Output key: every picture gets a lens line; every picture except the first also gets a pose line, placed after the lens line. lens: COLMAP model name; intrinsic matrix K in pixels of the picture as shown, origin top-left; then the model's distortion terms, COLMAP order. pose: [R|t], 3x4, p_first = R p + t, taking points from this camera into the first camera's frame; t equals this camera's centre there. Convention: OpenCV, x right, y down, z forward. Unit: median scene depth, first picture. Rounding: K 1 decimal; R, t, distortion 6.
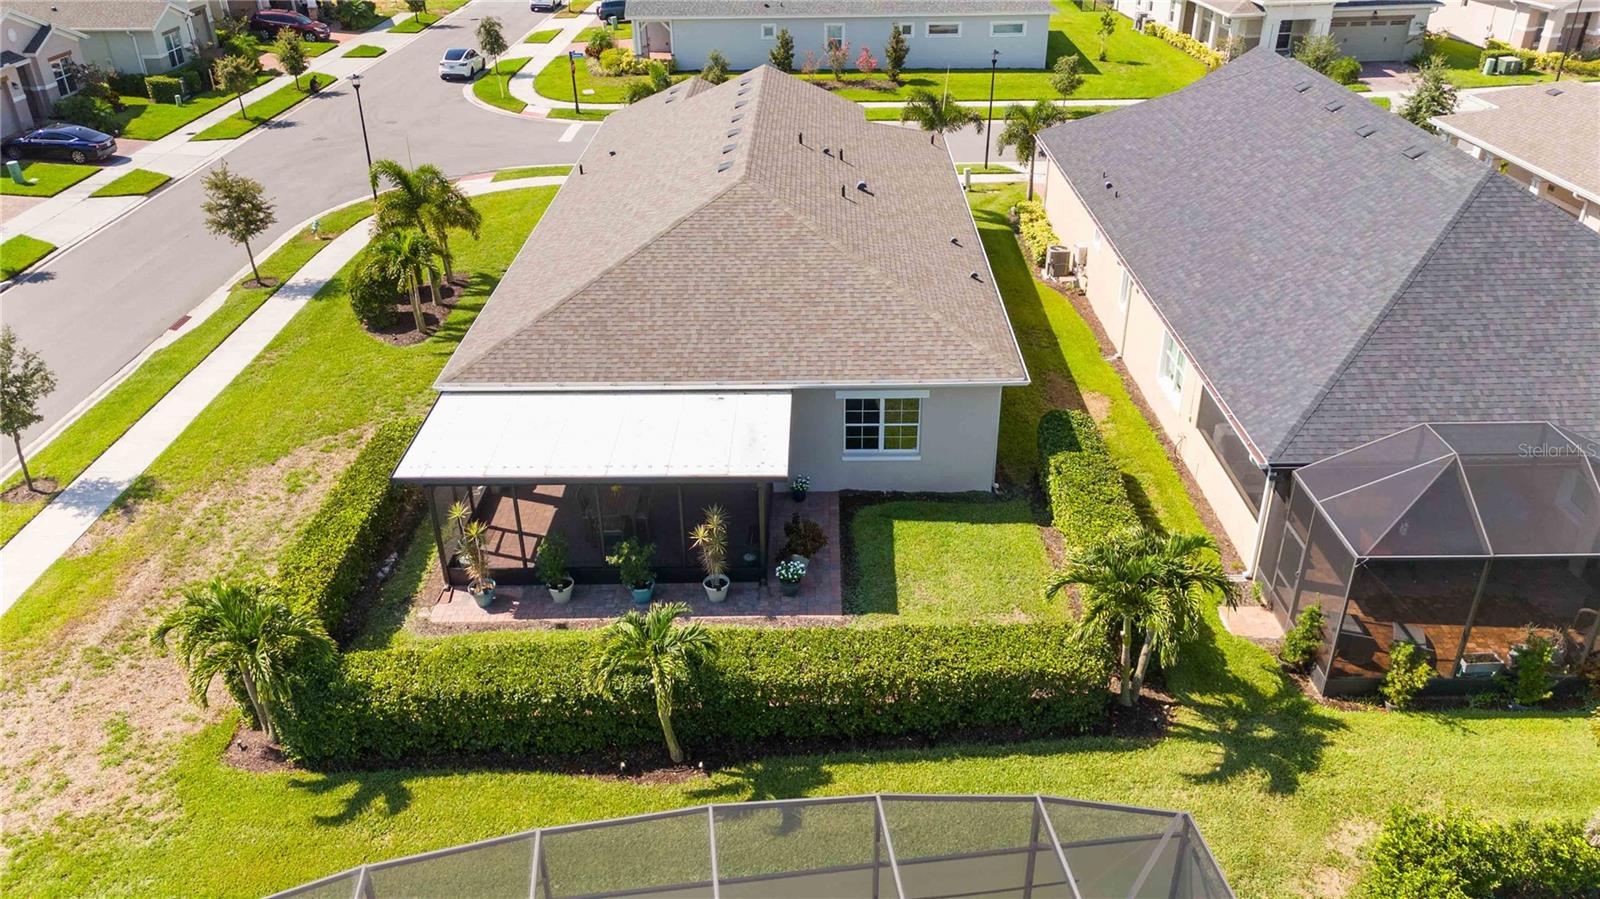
lens RADIAL K [[1180.0, 0, 800.4], [0, 1180.0, 444.6], [0, 0, 1]] dist [0.068957, -0.064946]
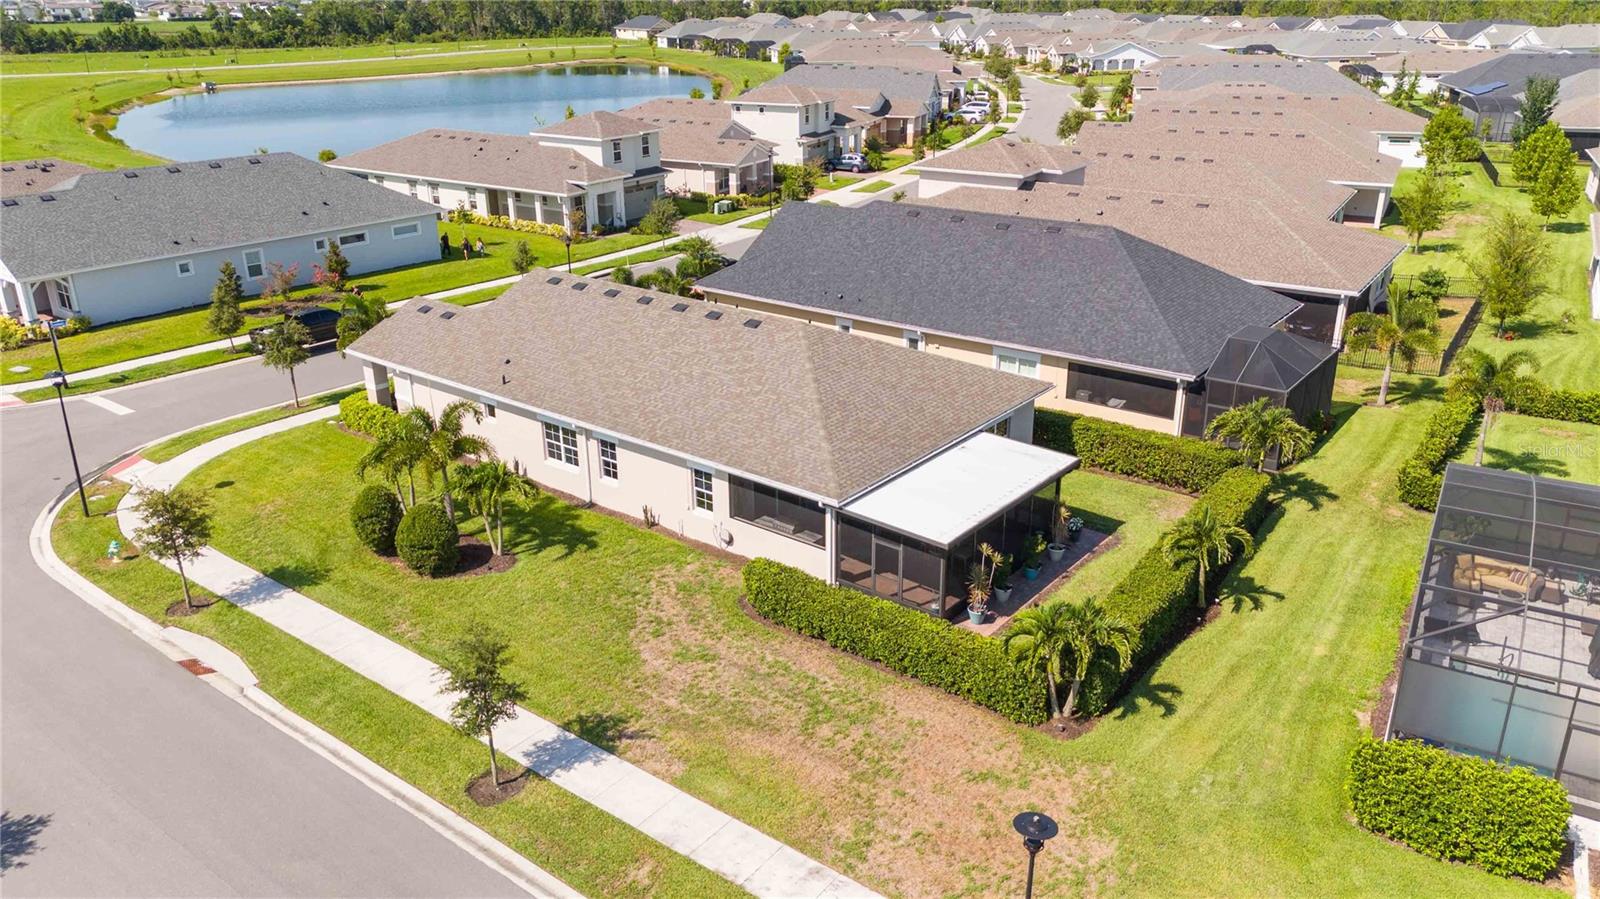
lens RADIAL K [[1180.0, 0, 800.4], [0, 1180.0, 444.6], [0, 0, 1]] dist [0.068957, -0.064946]
pose [[0.611599, -0.279338, 0.740214, -1.132951], [0.383460, 0.923021, 0.031493, -0.147831], [-0.692030, 0.264581, 0.671634, 0.151815]]
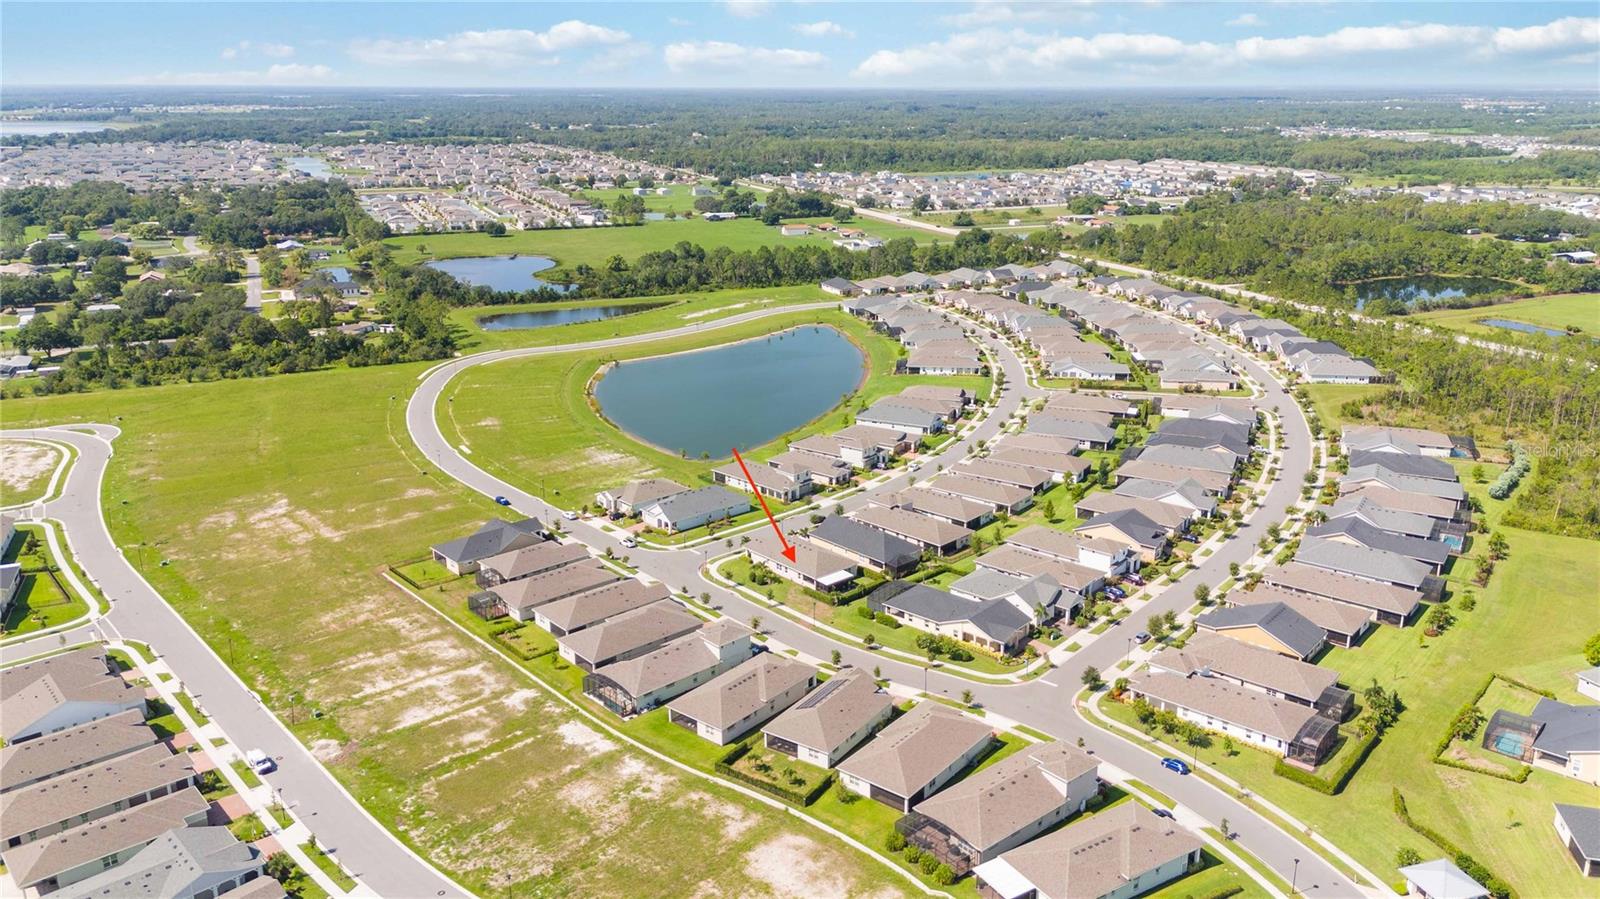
lens RADIAL K [[1181.3, 0, 803.8], [0, 1181.3, 448.8], [0, 0, 1]] dist [0.079626, -0.079976]
pose [[0.740779, -0.187315, 0.645105, -5.719413], [0.321543, 0.942047, -0.095693, -0.141815], [-0.589794, 0.278316, 0.758078, -5.832424]]
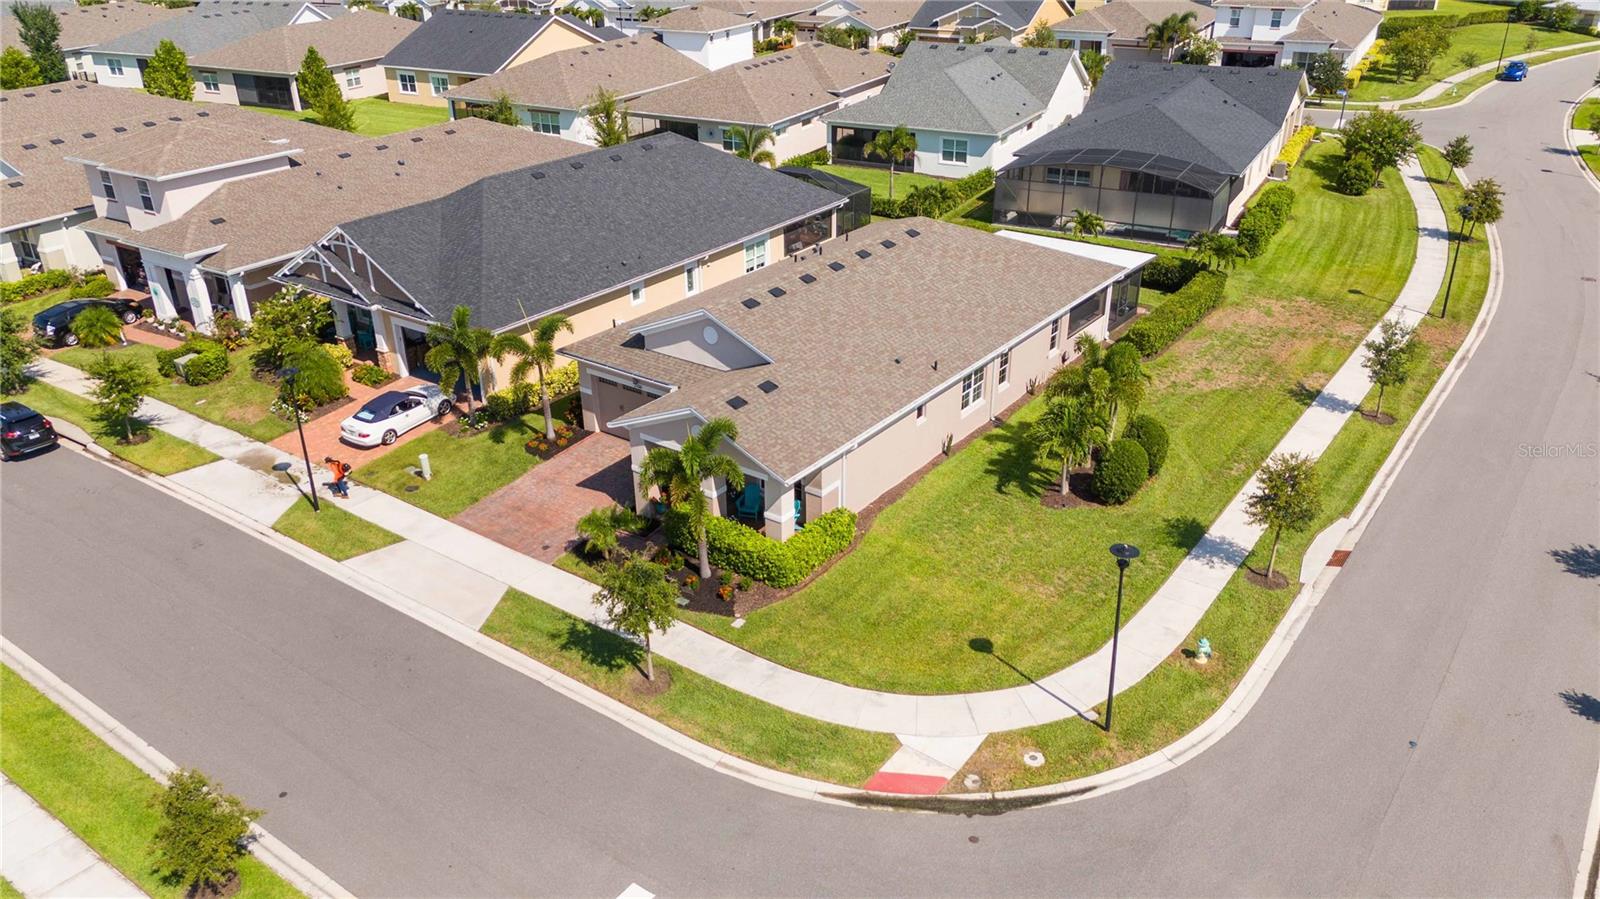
lens RADIAL K [[1180.0, 0, 800.4], [0, 1180.0, 444.6], [0, 0, 1]] dist [0.068957, -0.064946]
pose [[-0.812269, -0.236722, 0.533087, -0.888986], [0.299626, 0.614801, 0.729550, -1.325398], [-0.500444, 0.752318, -0.428456, 2.114514]]
